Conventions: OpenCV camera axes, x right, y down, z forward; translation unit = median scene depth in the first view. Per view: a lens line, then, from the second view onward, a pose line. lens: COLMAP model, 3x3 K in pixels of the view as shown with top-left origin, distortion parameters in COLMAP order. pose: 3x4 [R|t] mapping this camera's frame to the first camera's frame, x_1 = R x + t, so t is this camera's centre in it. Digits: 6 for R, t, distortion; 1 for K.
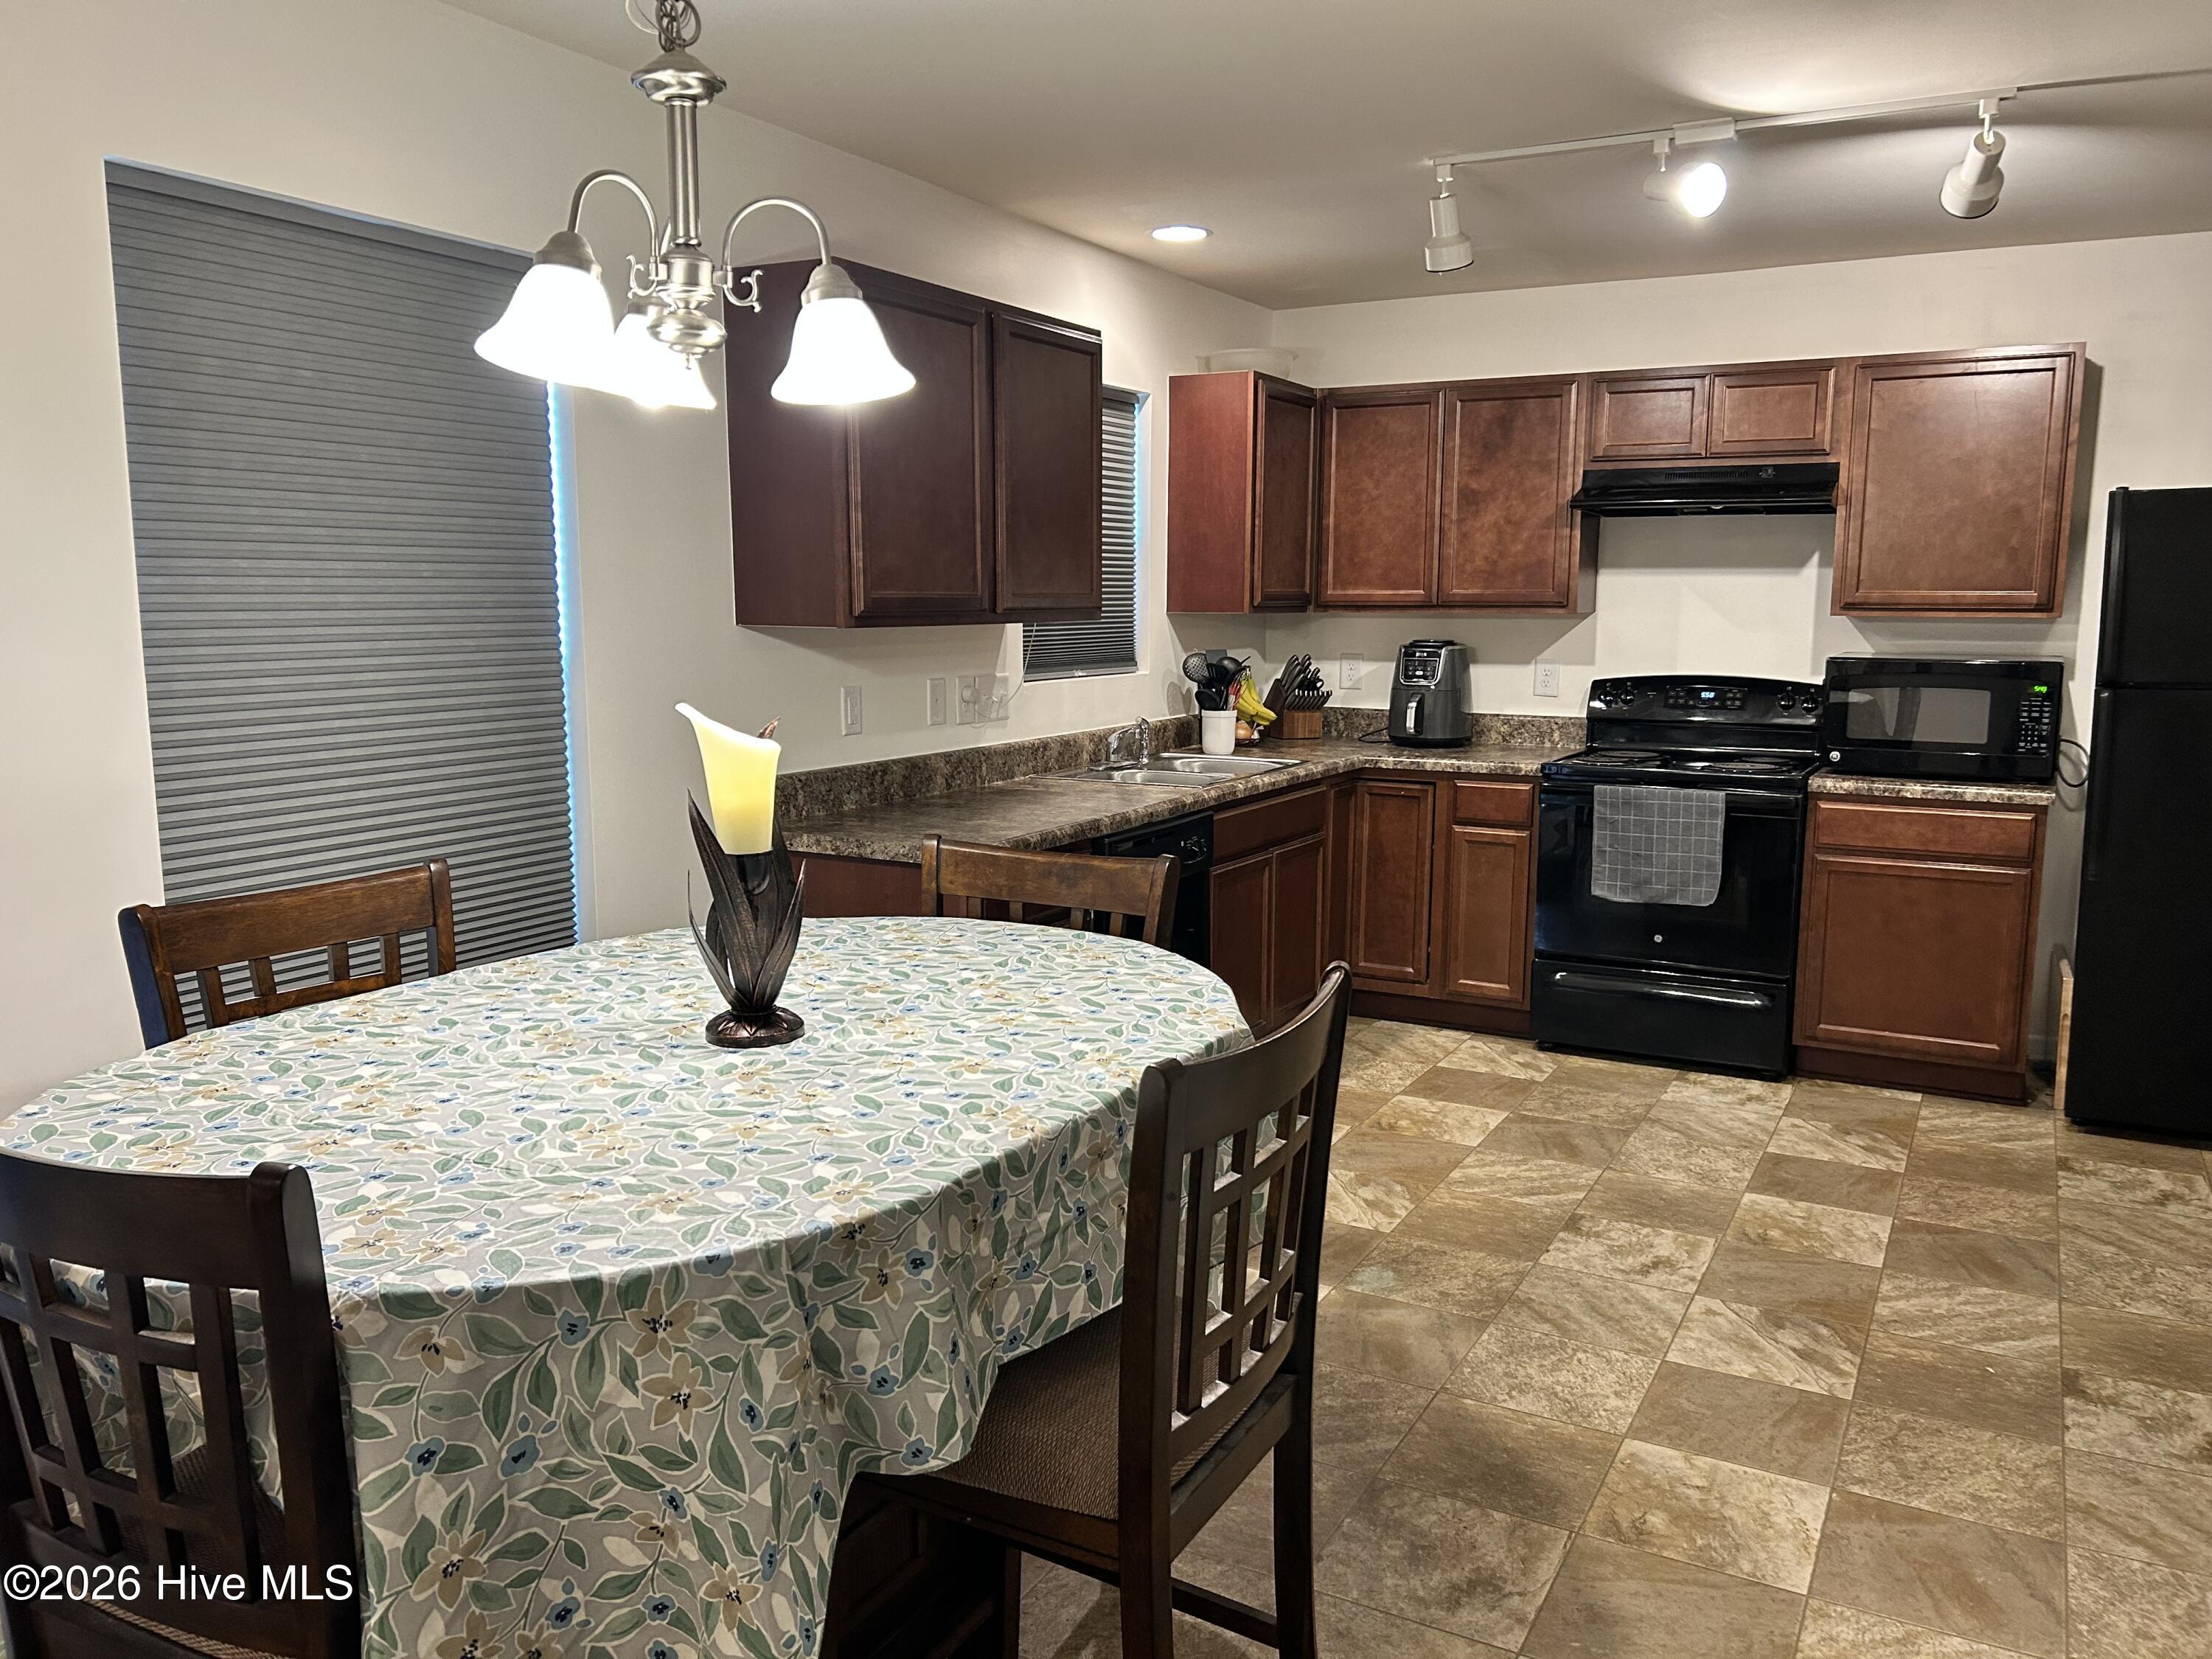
lens RADIAL K [[1660.2, 0, 1110.1], [0, 1660.2, 835.7], [0, 0, 1]] dist [-0.031136, -0.007625]
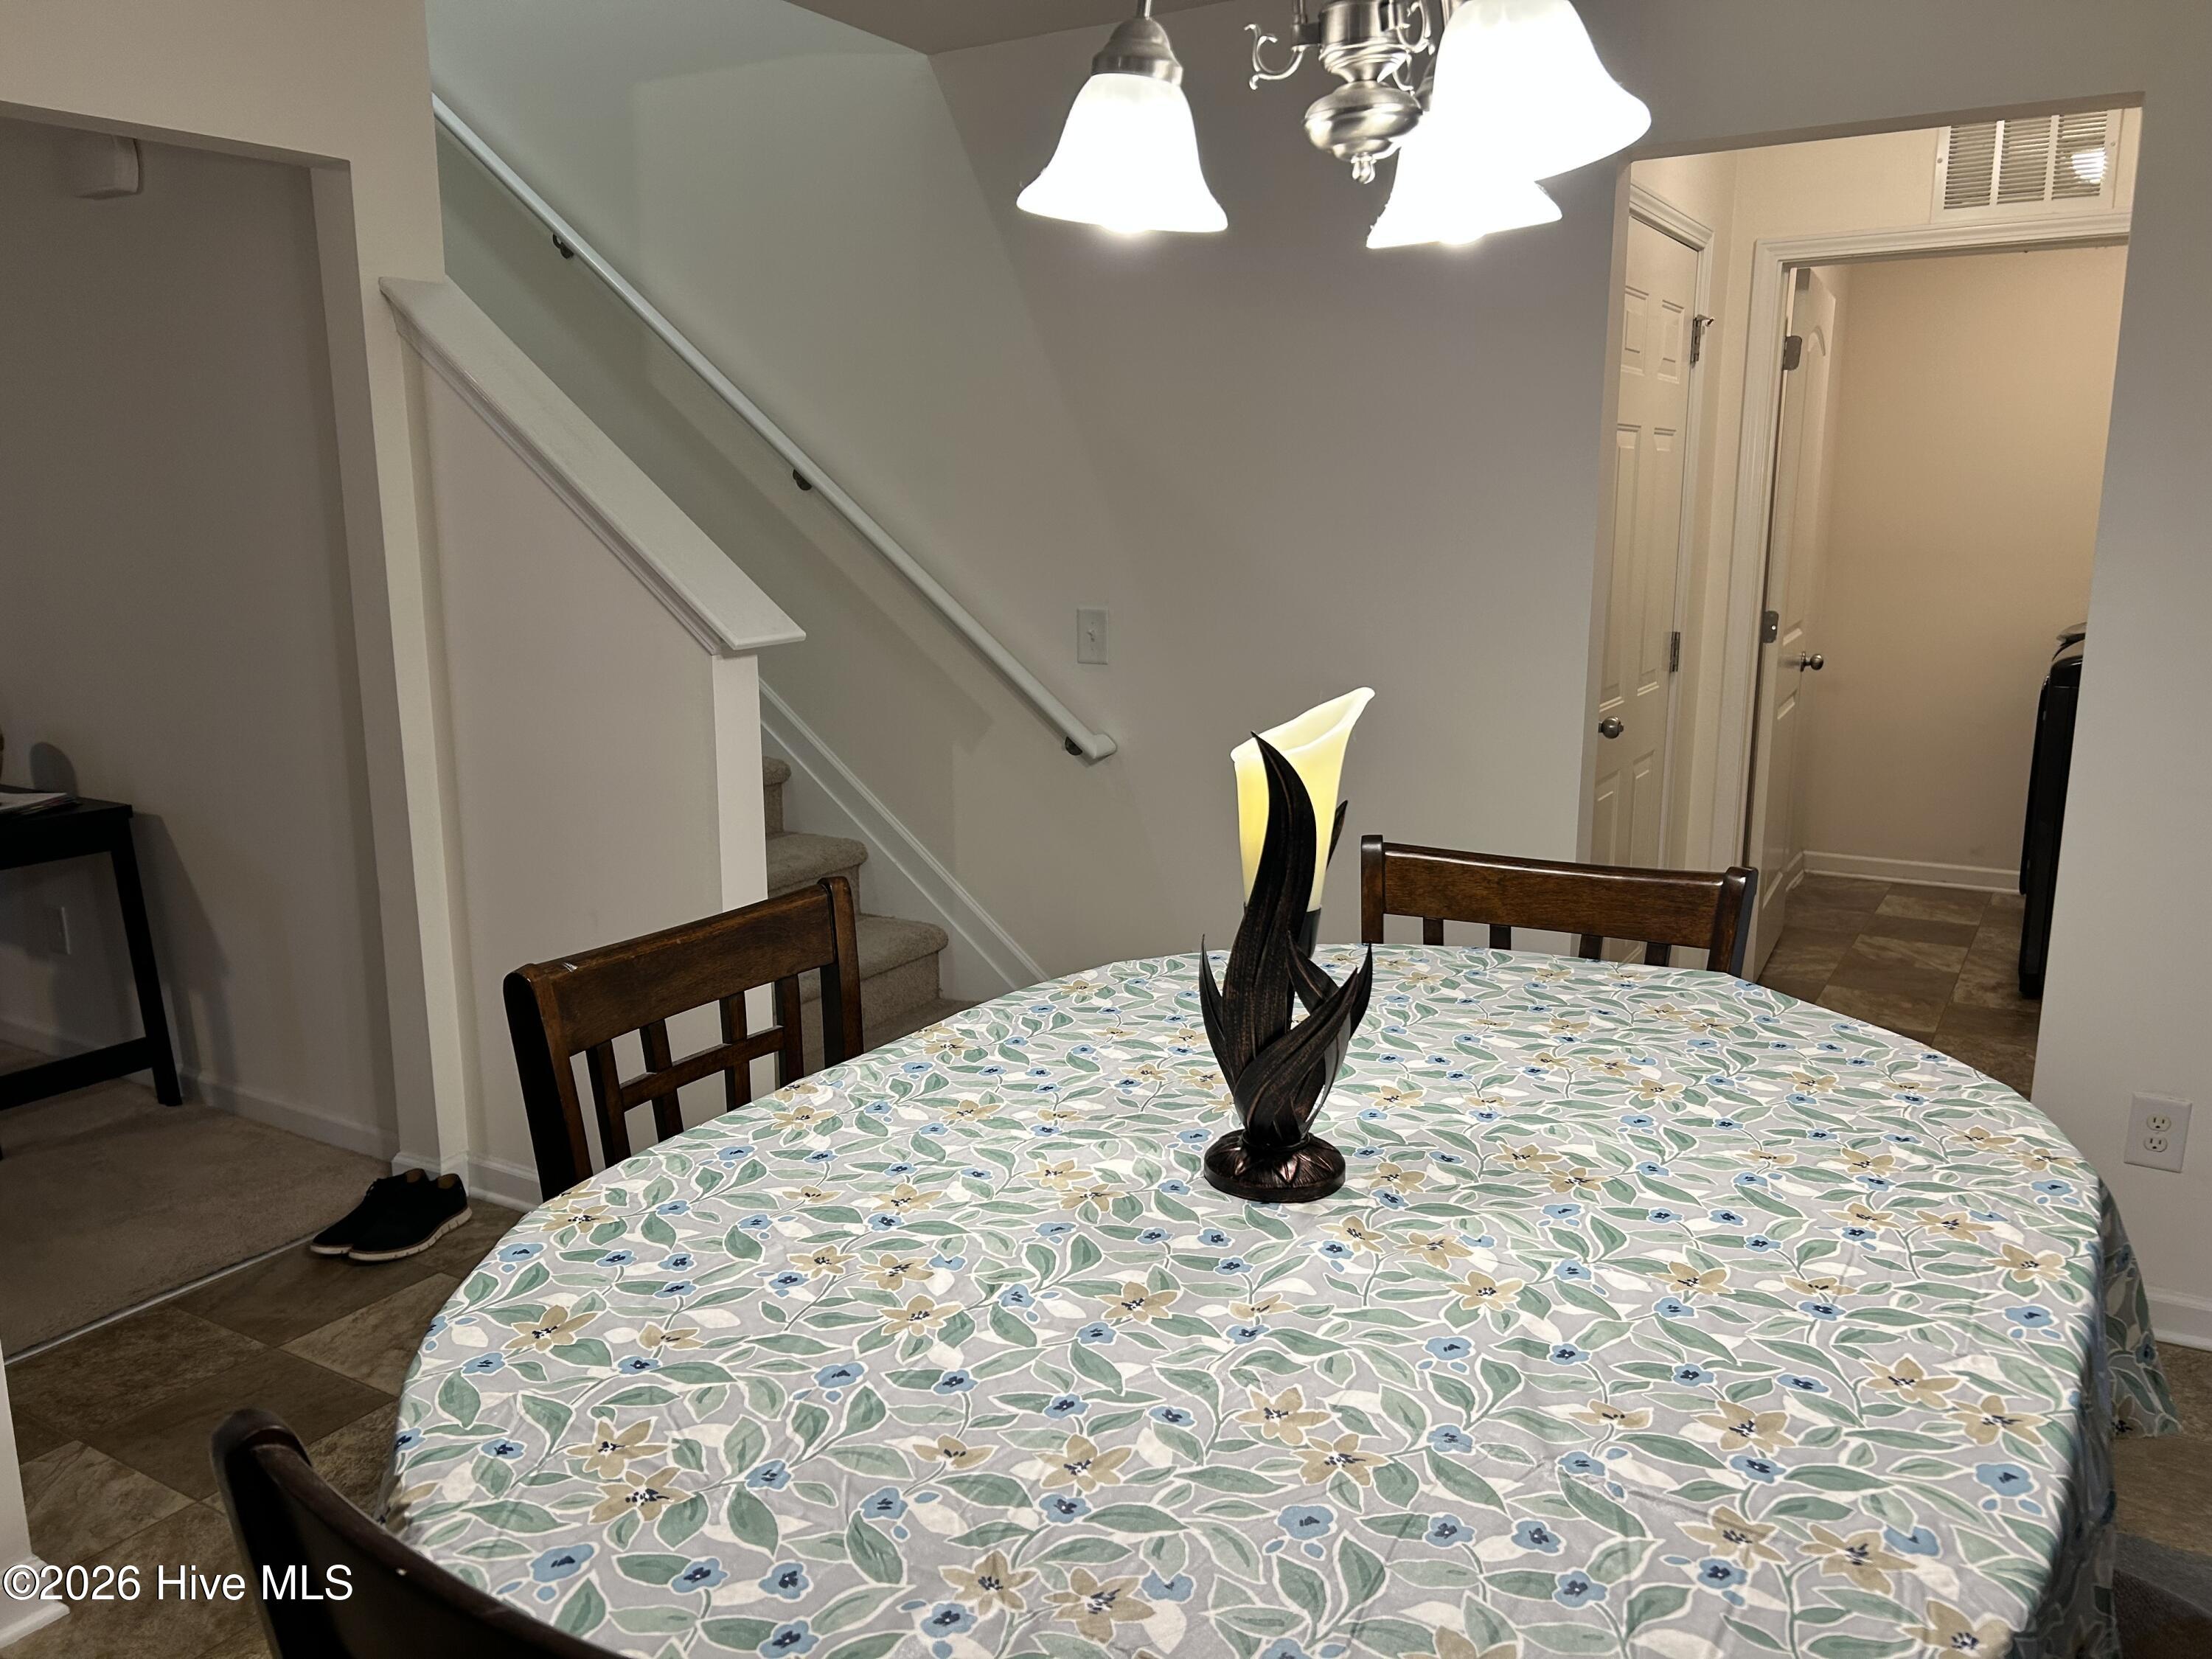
lens RADIAL K [[1660.2, 0, 1106.3], [0, 1660.2, 831.9], [0, 0, 1]] dist [-0.031136, -0.007625]
pose [[-0.999125, -0.013826, 0.039484, -0.186632], [0.000296, 0.941446, 0.337164, -0.271184], [-0.041834, 0.336881, -0.940617, 1.769911]]
